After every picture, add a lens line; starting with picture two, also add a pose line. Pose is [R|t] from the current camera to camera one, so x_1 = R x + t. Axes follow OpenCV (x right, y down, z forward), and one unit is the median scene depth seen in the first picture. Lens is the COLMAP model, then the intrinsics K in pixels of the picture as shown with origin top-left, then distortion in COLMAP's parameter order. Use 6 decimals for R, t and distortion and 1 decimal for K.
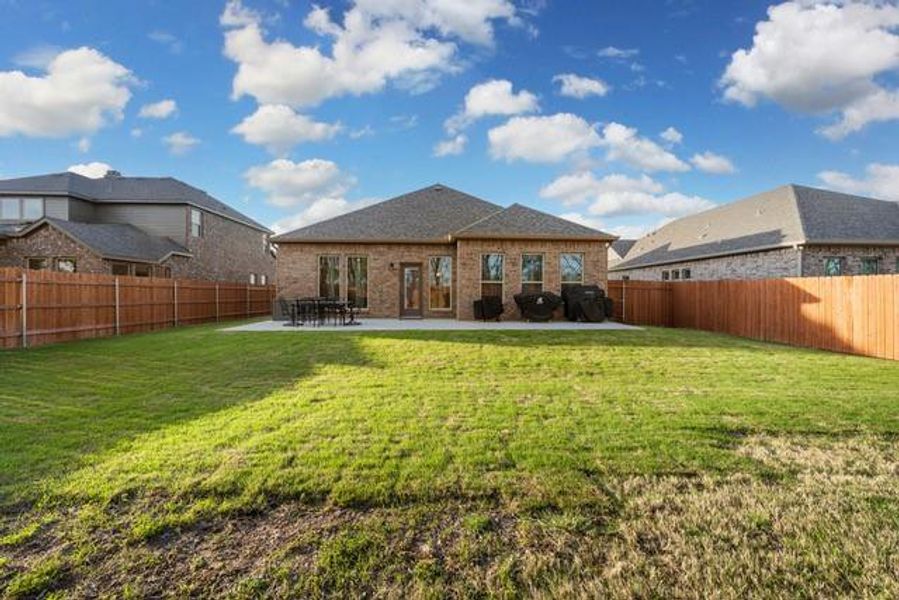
lens RADIAL K [[337.6, 0, 452.5], [0, 337.6, 299.2], [0, 0, 1]] dist [-0.000981, -0.000220]
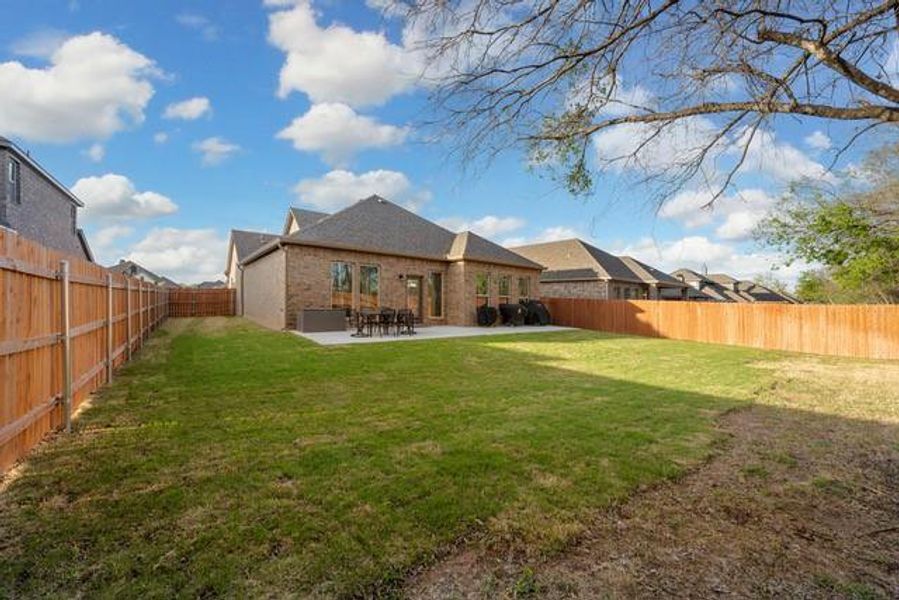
lens RADIAL K [[374.9, 0, 449.5], [0, 374.9, 300.0], [0, 0, 1]] dist [0.000573, 0.000162]
pose [[0.775919, 0.019175, 0.630541, -0.886190], [-0.010583, 0.999793, -0.017382, -0.009487], [-0.630744, 0.006814, 0.775961, -0.013467]]
